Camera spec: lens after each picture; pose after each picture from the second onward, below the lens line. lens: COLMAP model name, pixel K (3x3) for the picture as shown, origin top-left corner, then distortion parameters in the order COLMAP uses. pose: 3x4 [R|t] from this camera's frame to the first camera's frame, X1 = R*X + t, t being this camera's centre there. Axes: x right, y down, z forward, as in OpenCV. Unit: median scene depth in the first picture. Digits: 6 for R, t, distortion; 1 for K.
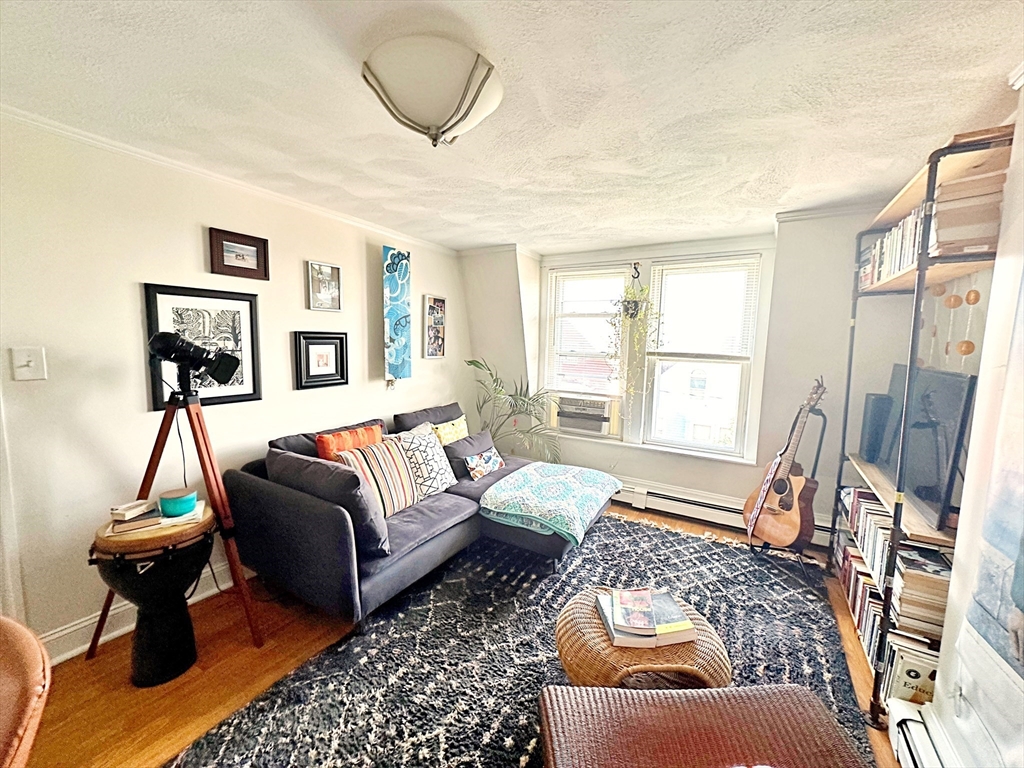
lens RADIAL K [[411.5, 0, 512.0], [0, 411.5, 384.0], [0, 0, 1]] dist [0.000142, 0.000311]
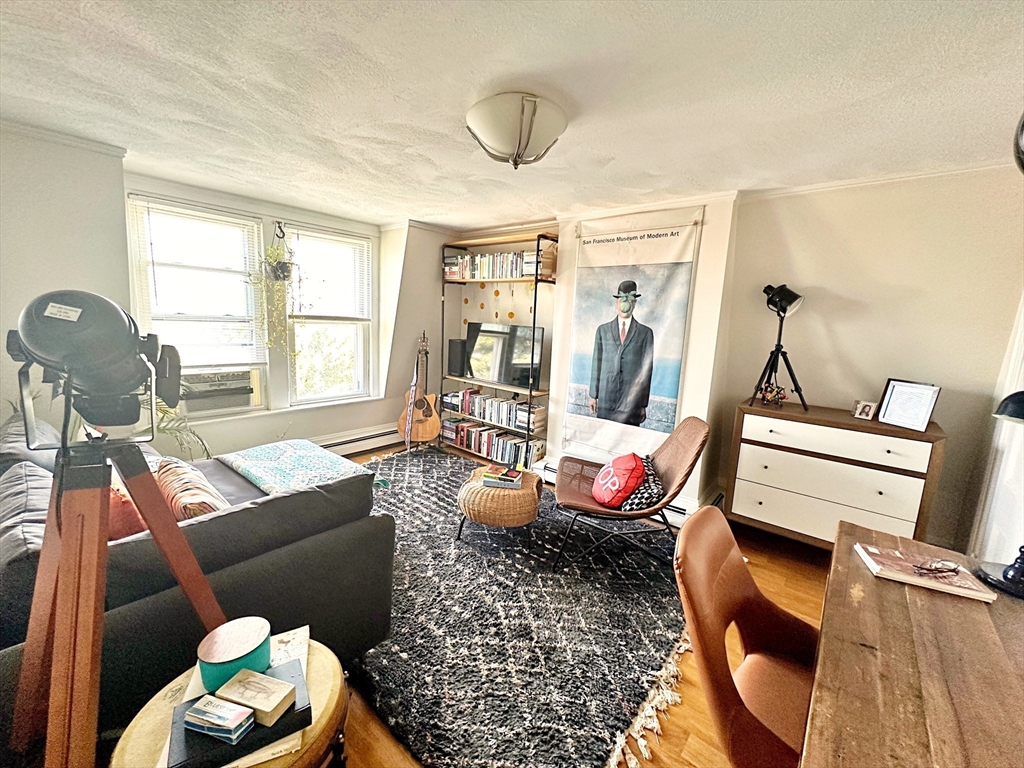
lens RADIAL K [[411.5, 0, 512.0], [0, 411.5, 384.0], [0, 0, 1]] dist [0.000142, 0.000311]
pose [[0.170510, -0.172222, 0.970189, -0.780576], [0.062861, 0.984503, 0.163715, -0.056707], [-0.983349, 0.033072, 0.178694, 0.392227]]
